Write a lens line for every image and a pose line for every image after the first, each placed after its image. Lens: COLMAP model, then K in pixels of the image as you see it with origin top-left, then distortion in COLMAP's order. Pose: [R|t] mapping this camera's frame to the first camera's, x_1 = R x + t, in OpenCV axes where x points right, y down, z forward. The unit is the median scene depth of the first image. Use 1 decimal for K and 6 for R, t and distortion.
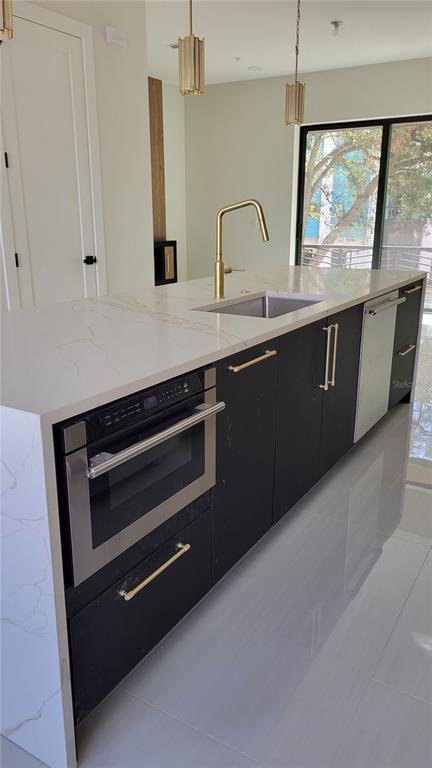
lens RADIAL K [[588.2, 0, 216.4], [0, 588.2, 383.3], [0, 0, 1]] dist [0.054801, -0.039834]
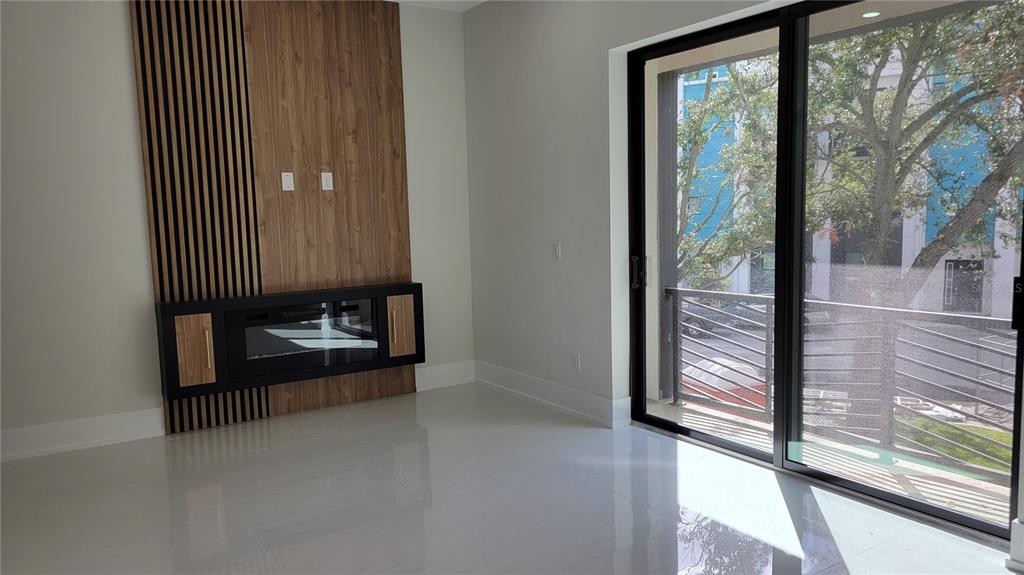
lens RADIAL K [[784.3, 0, 512.3], [0, 784.3, 290.8], [0, 0, 1]] dist [0.054801, -0.039834]
pose [[0.909527, 0.016713, -0.415308, 0.300082], [-0.088935, 0.983876, -0.155176, -0.138484], [0.406018, 0.178072, 0.896348, 0.422318]]
